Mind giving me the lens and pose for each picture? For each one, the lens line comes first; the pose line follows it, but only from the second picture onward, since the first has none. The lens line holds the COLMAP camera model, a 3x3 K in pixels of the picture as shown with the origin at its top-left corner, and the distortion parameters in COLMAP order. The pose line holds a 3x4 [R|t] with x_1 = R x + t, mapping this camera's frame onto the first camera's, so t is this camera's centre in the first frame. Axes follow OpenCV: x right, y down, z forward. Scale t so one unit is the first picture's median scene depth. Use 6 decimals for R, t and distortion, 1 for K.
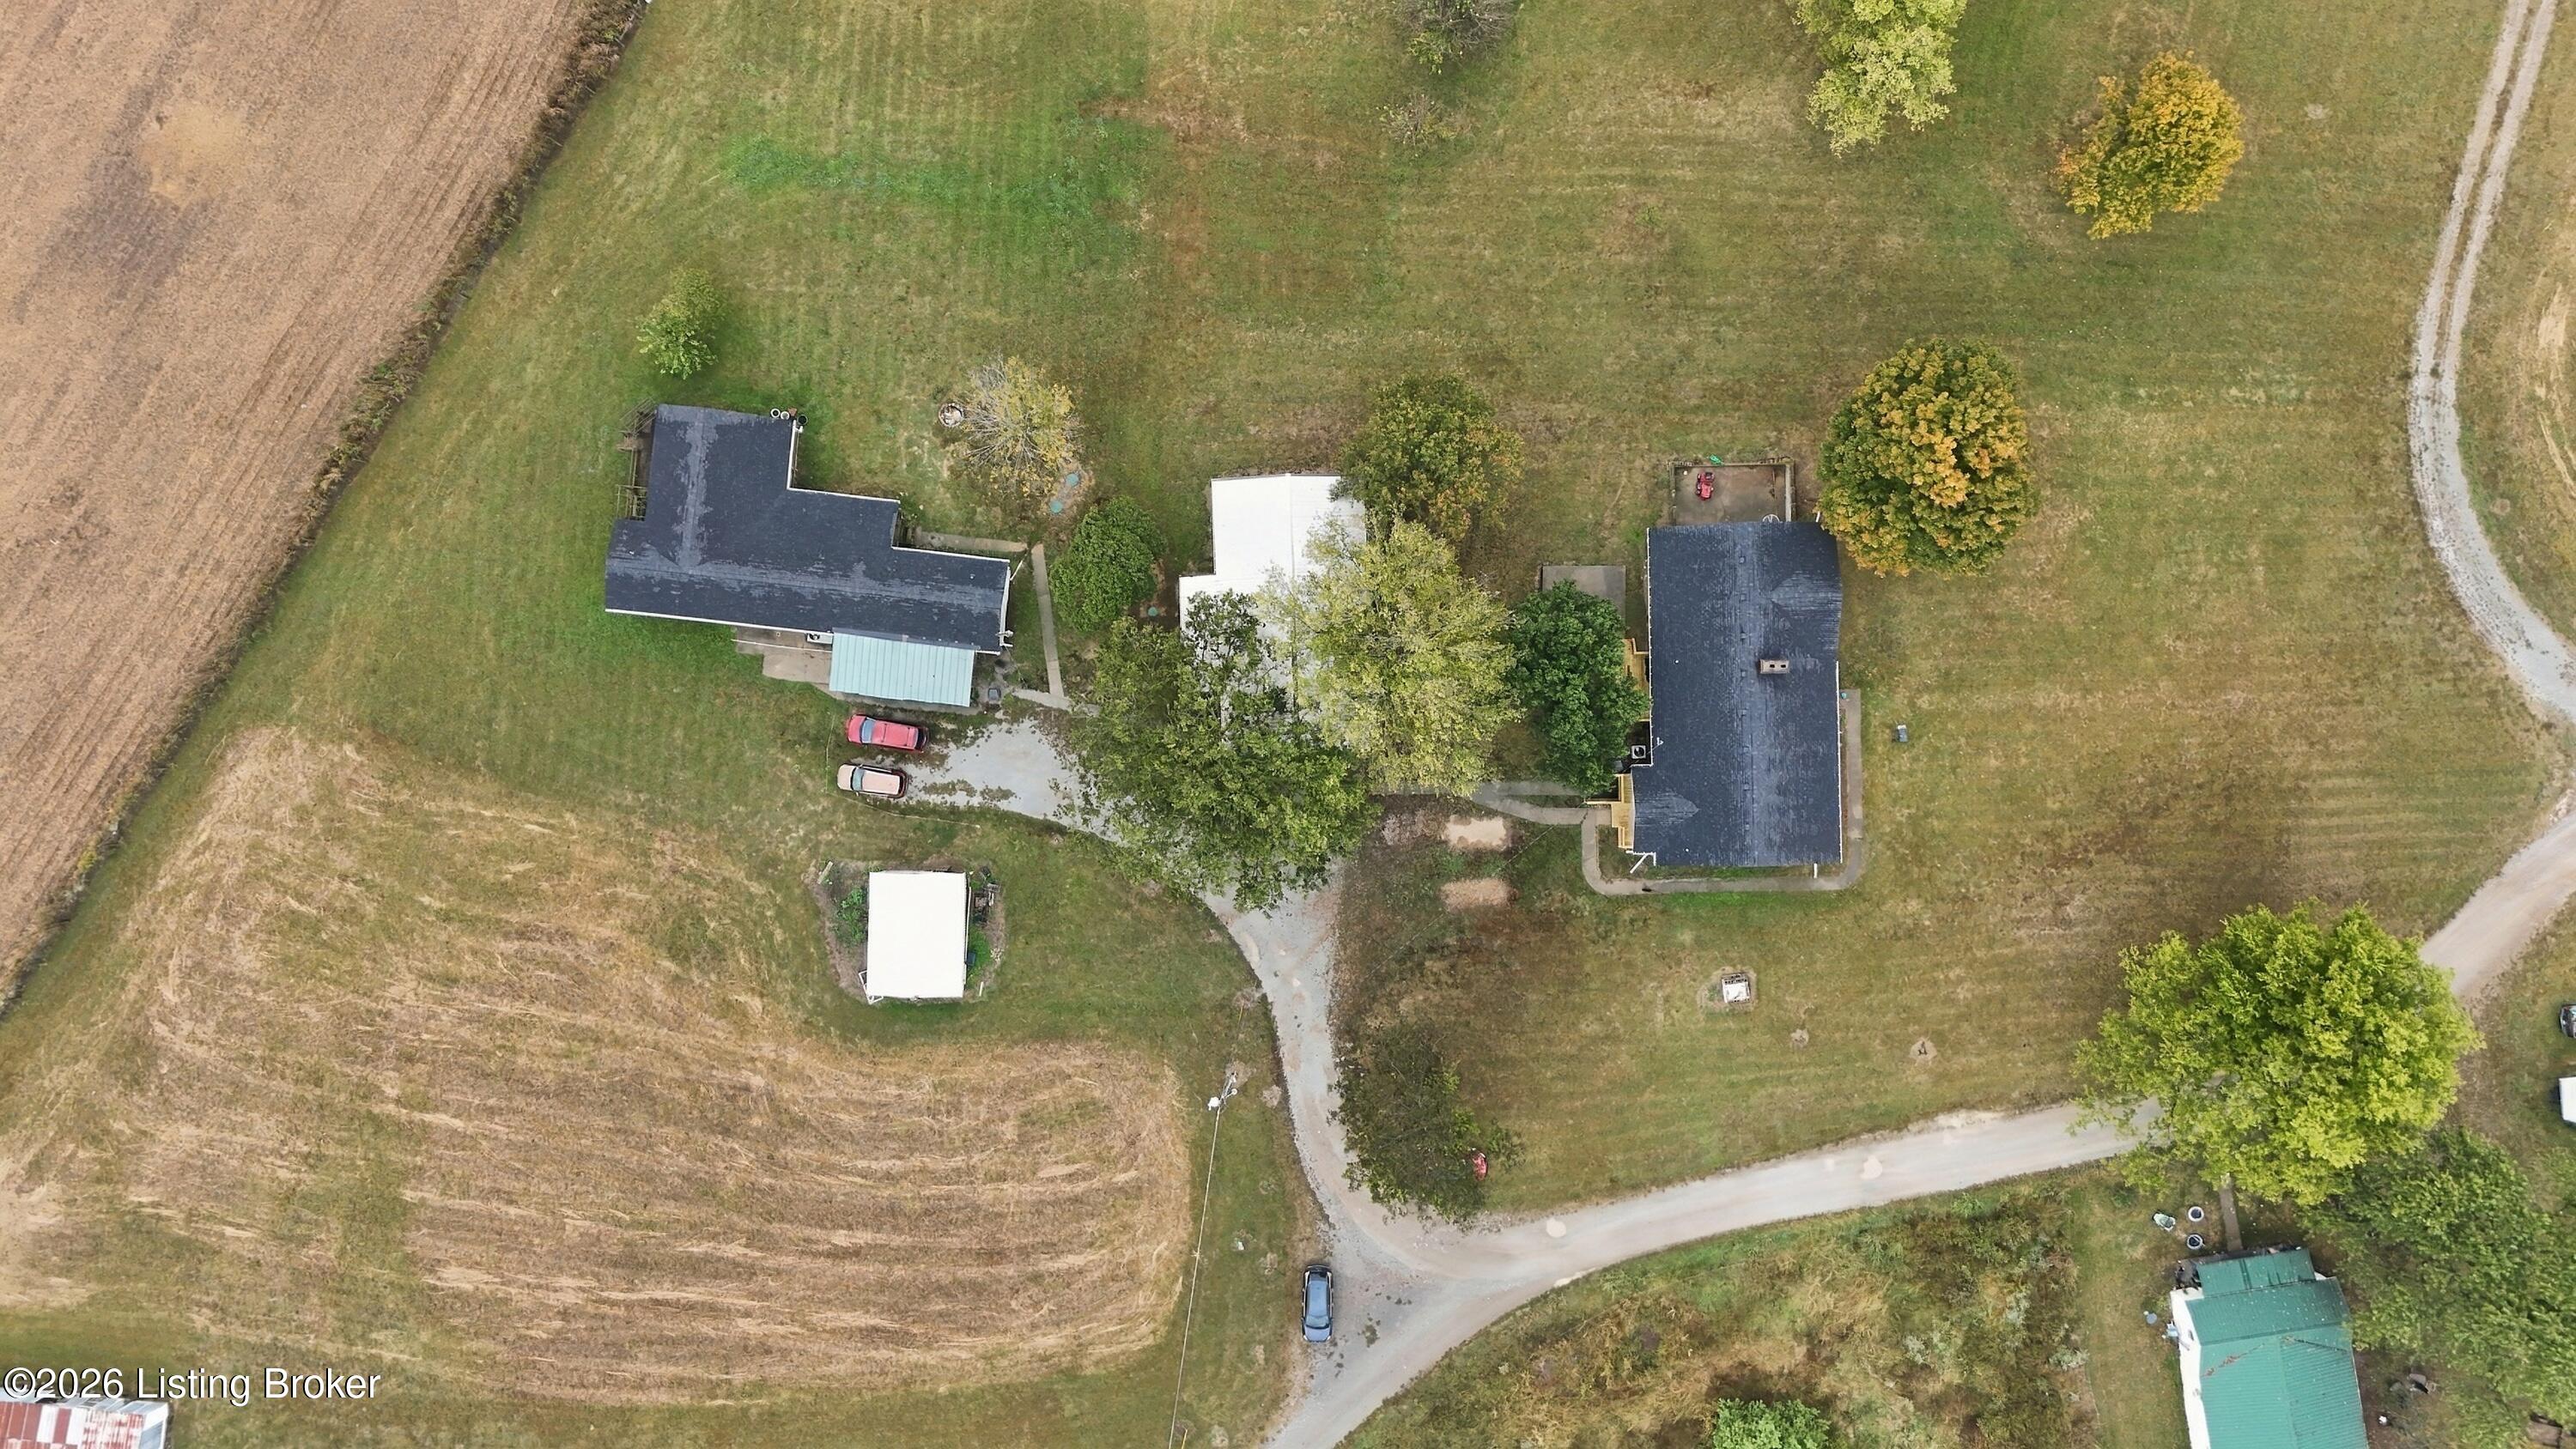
lens RADIAL K [[1888.4, 0, 1294.9], [0, 1888.4, 721.0], [0, 0, 1]] dist [0.082254, -0.073720]
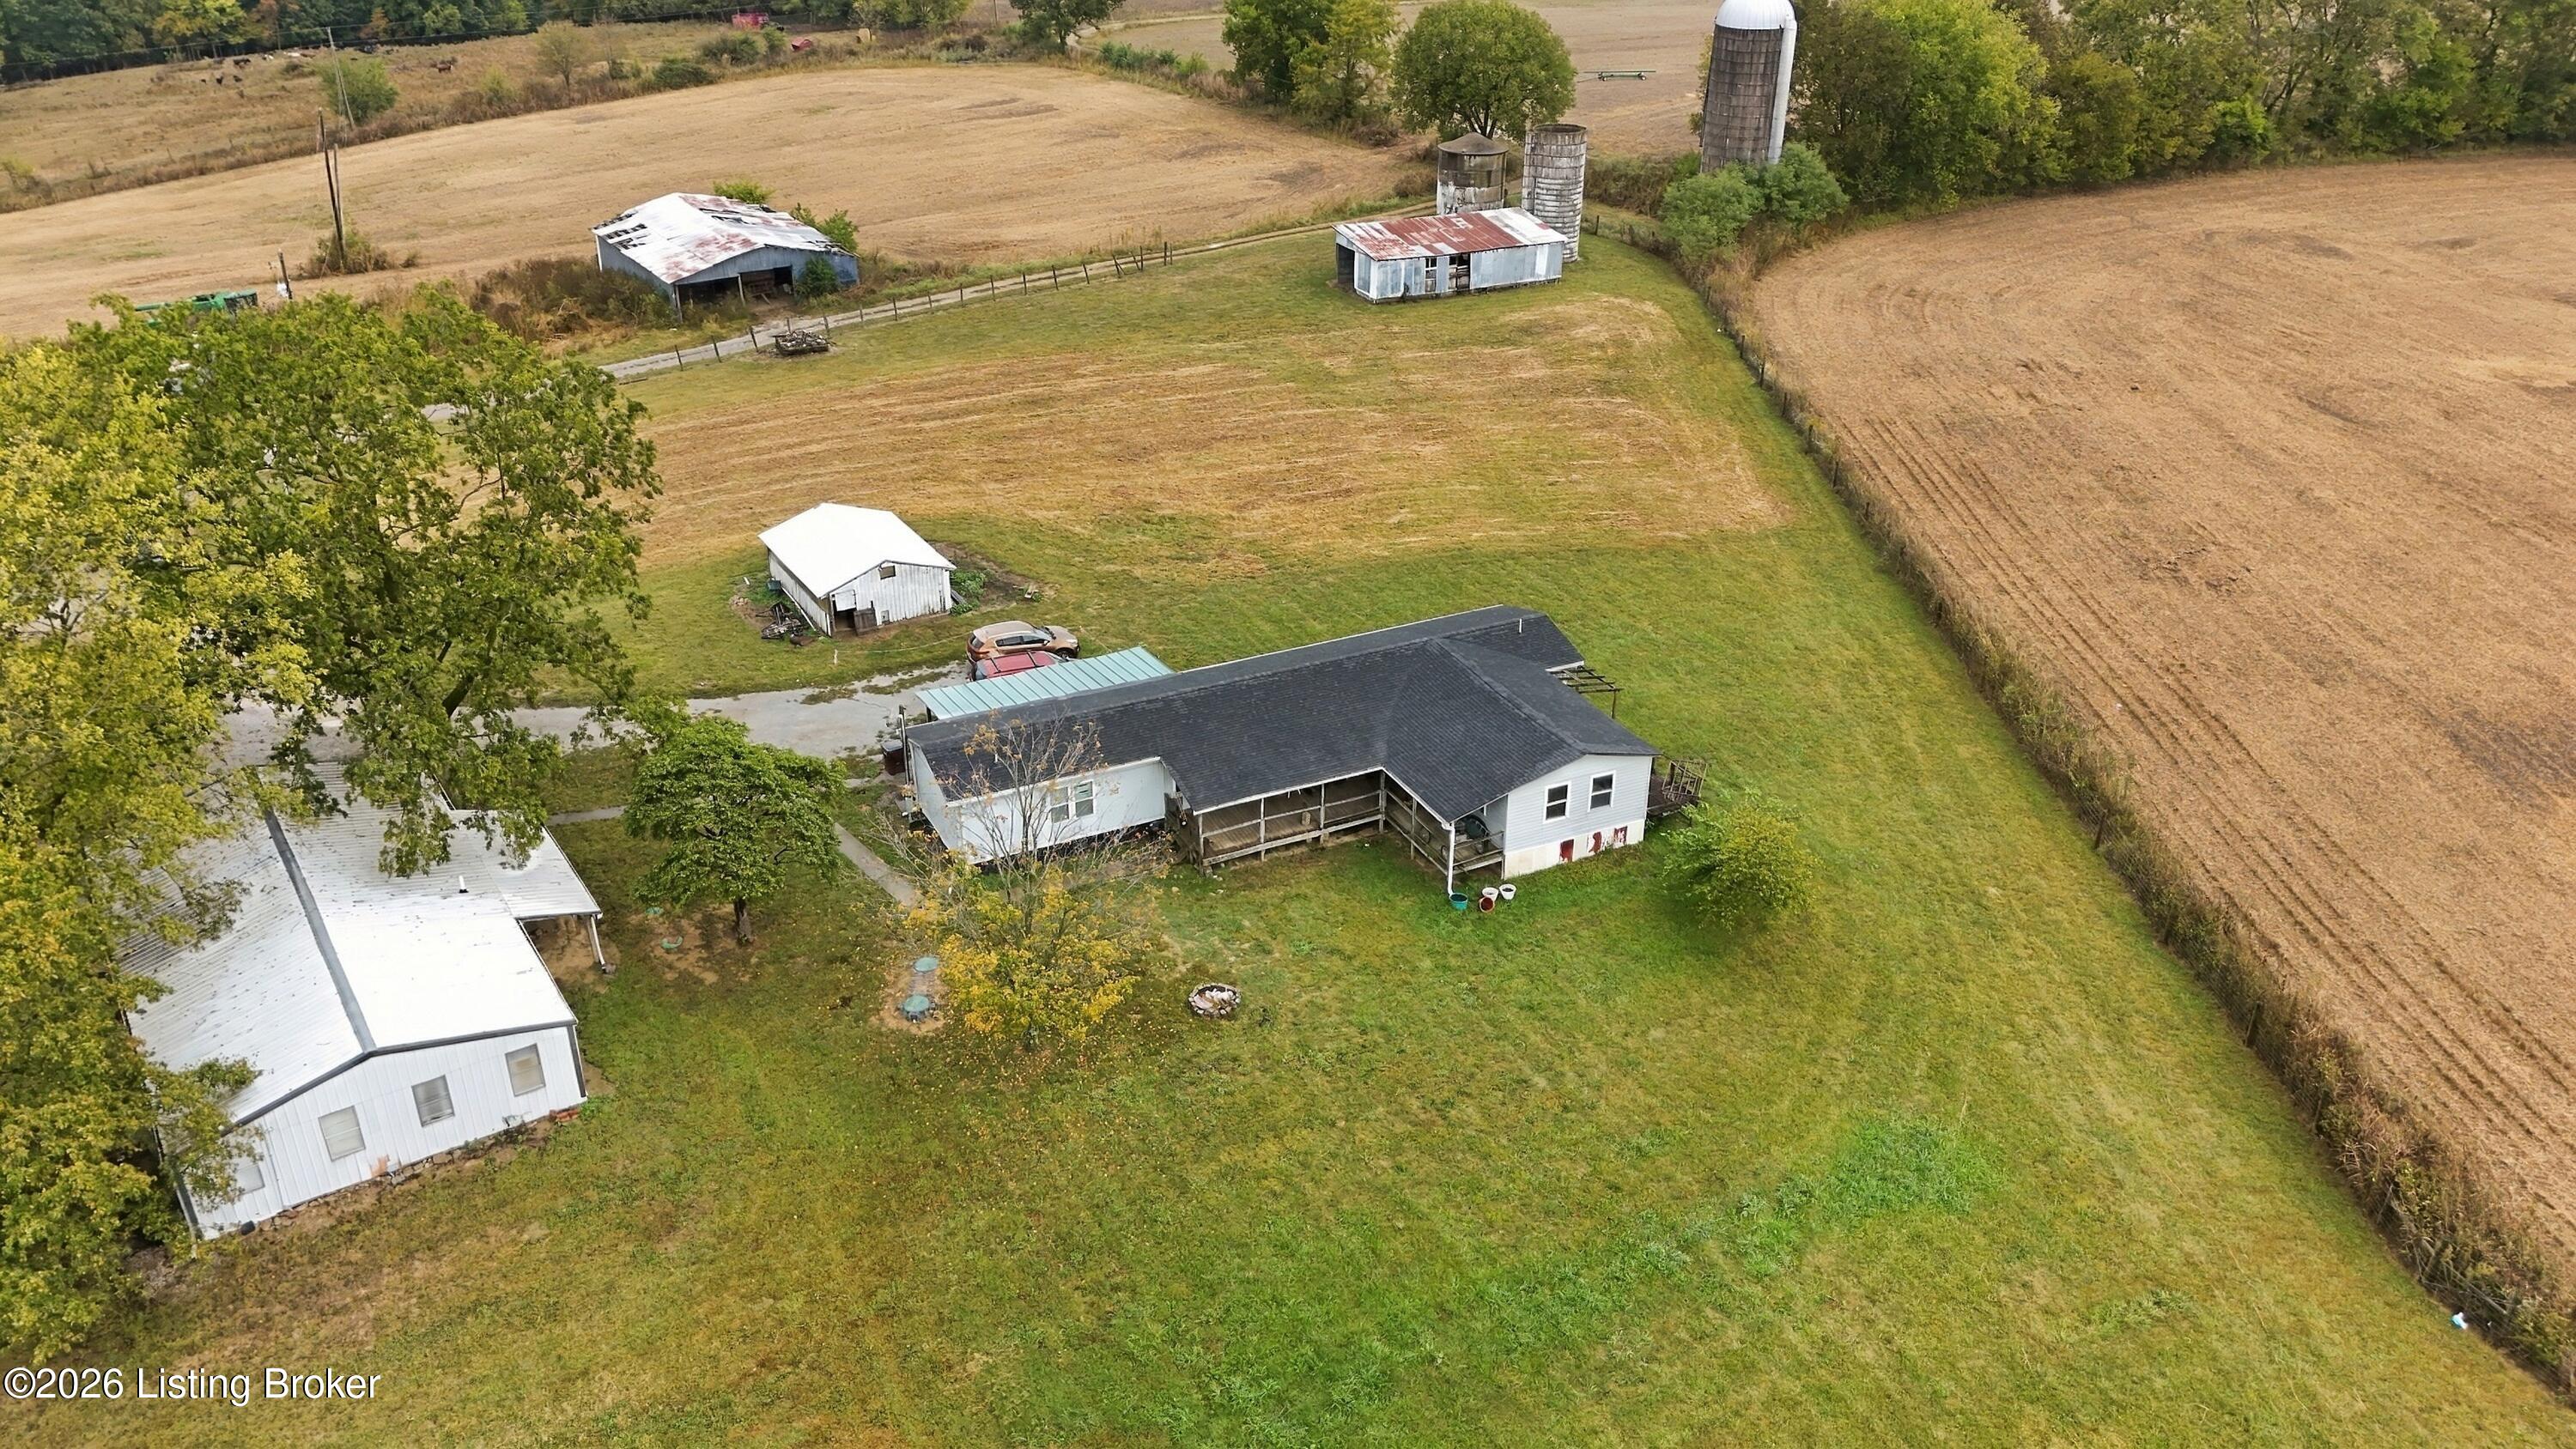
lens RADIAL K [[1917.2, 0, 1282.6], [0, 1917.2, 670.3], [0, 0, 1]] dist [0.101942, -0.097356]
pose [[-0.843306, 0.252055, -0.474661, 0.009644], [-0.537367, -0.381549, 0.752102, -0.488854], [0.008465, 0.889319, 0.457209, 0.698692]]
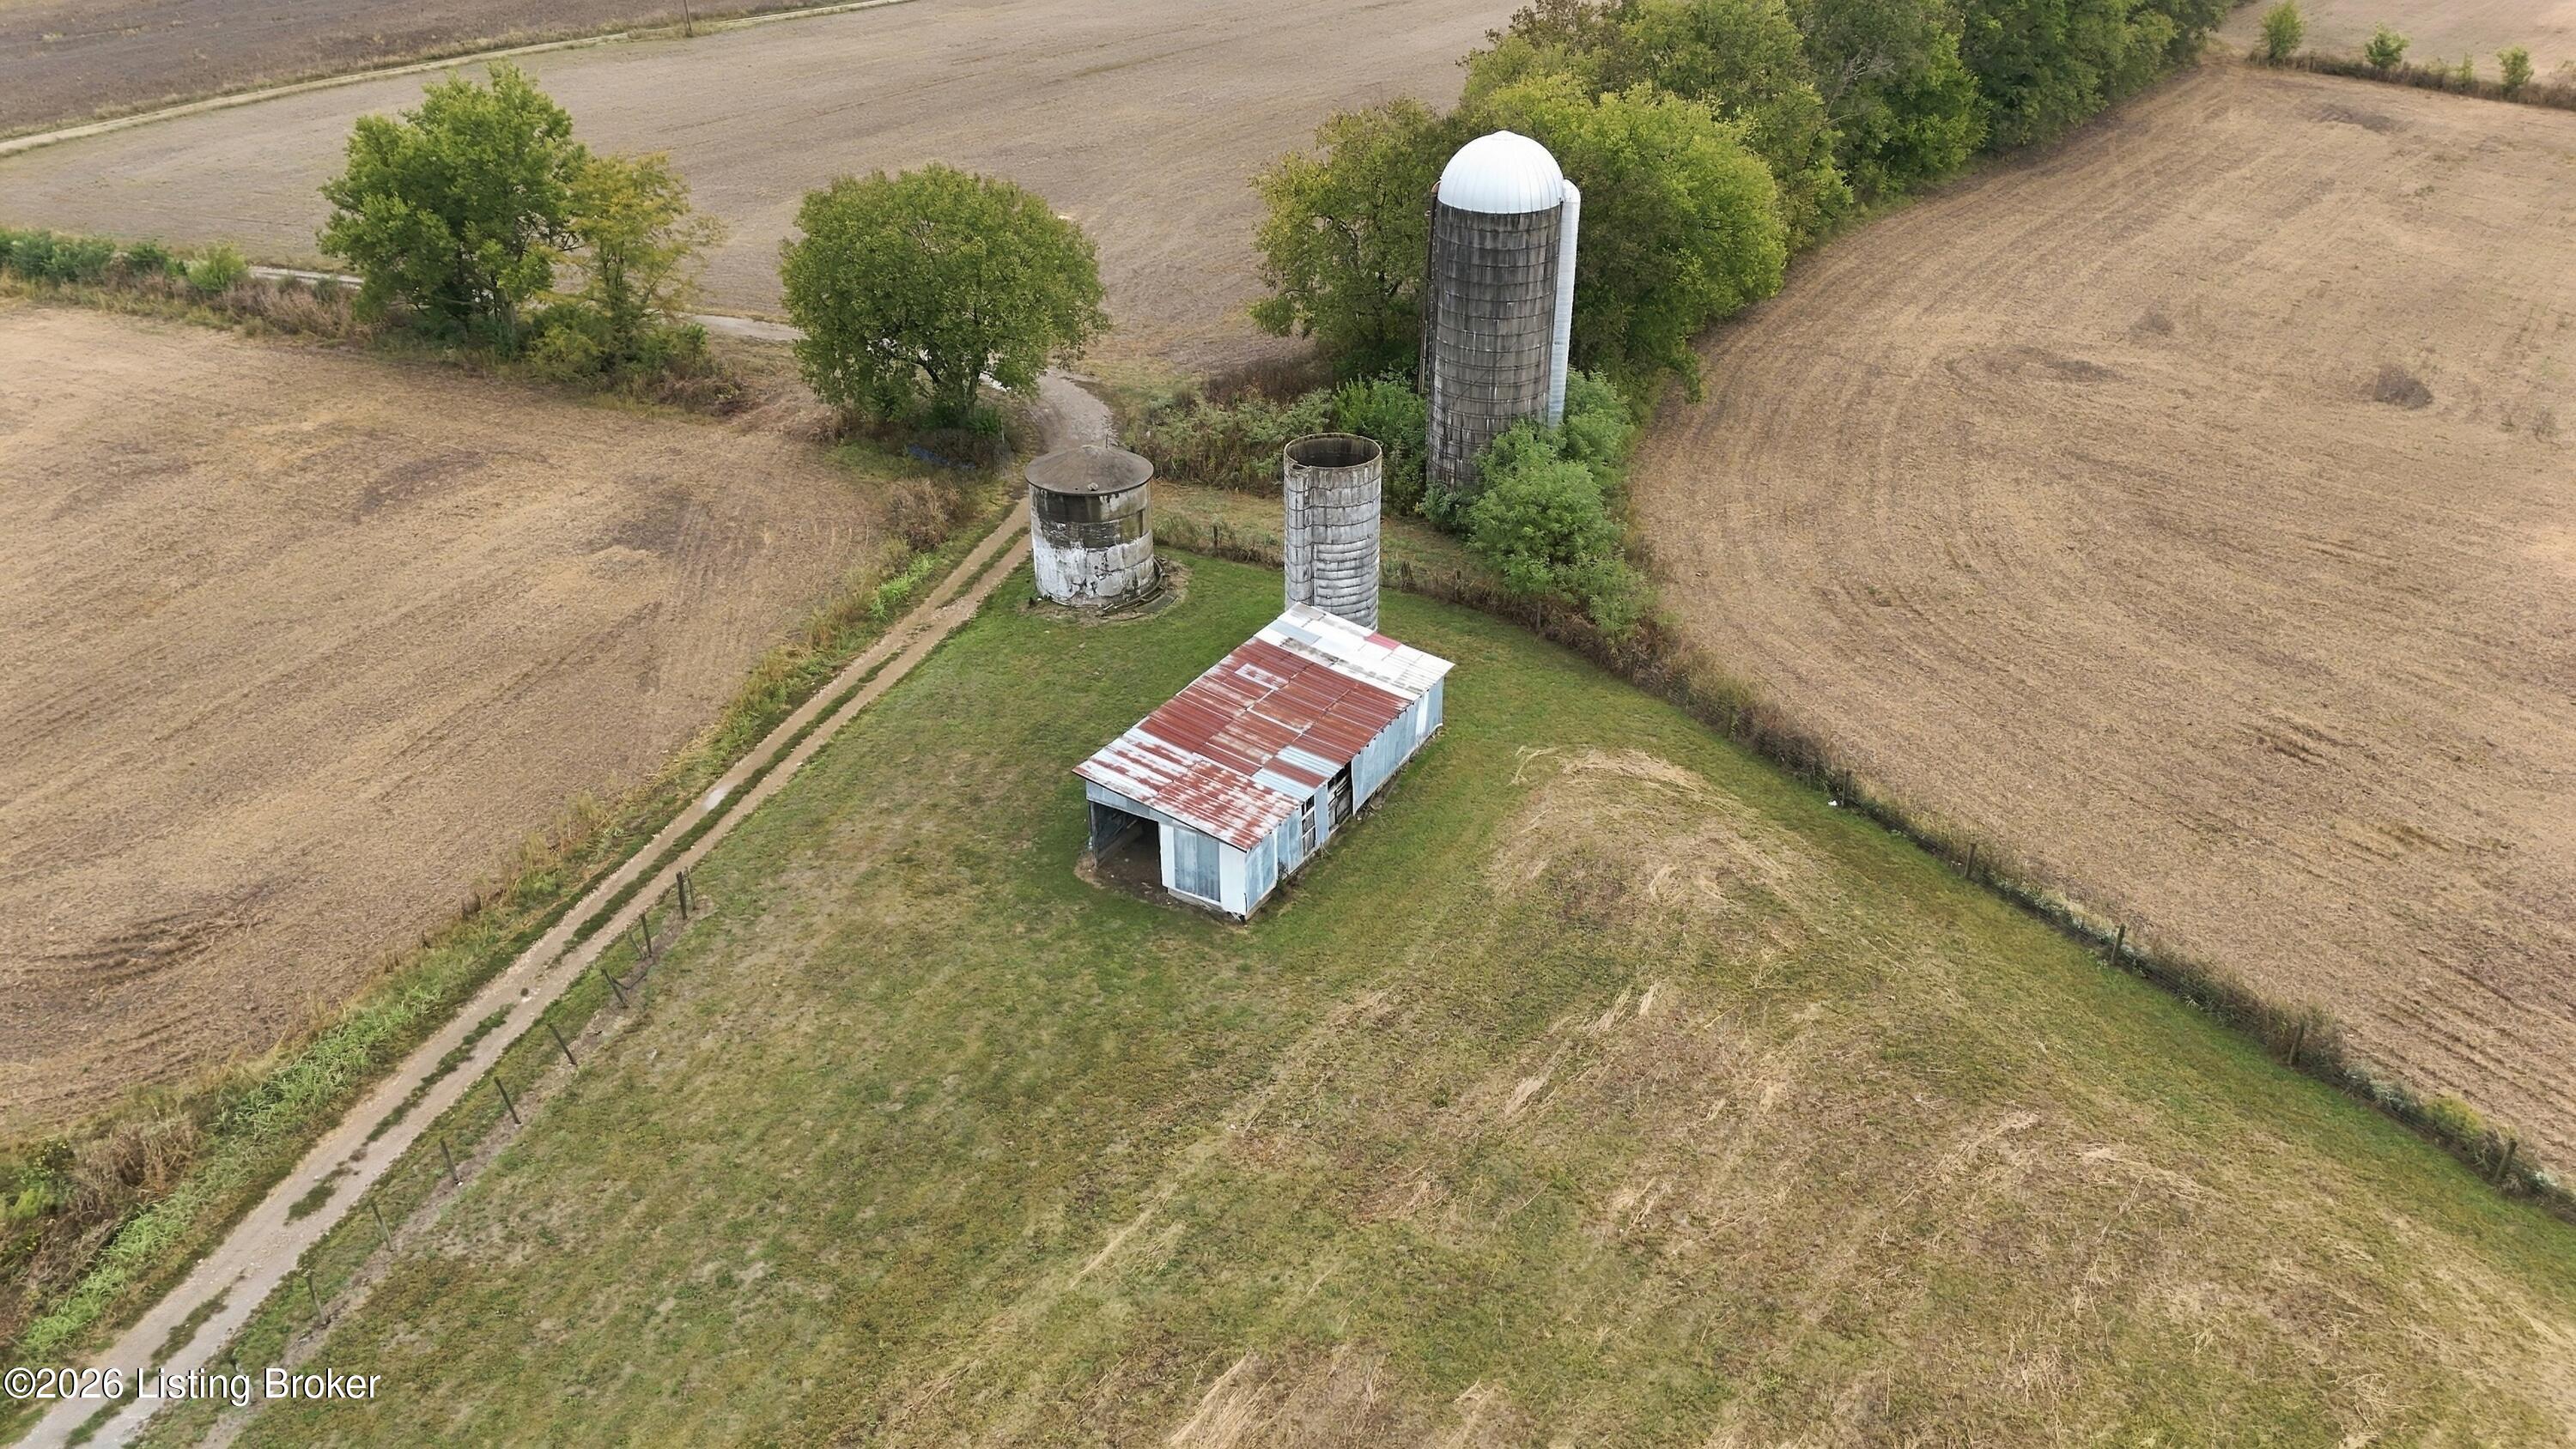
lens RADIAL K [[1888.4, 0, 1294.9], [0, 1888.4, 721.0], [0, 0, 1]] dist [0.082254, -0.073720]
pose [[-0.406671, 0.468053, -0.784567, -0.222132], [-0.913559, -0.203338, 0.352227, 0.176337], [0.005329, 0.859989, 0.510285, 0.700510]]
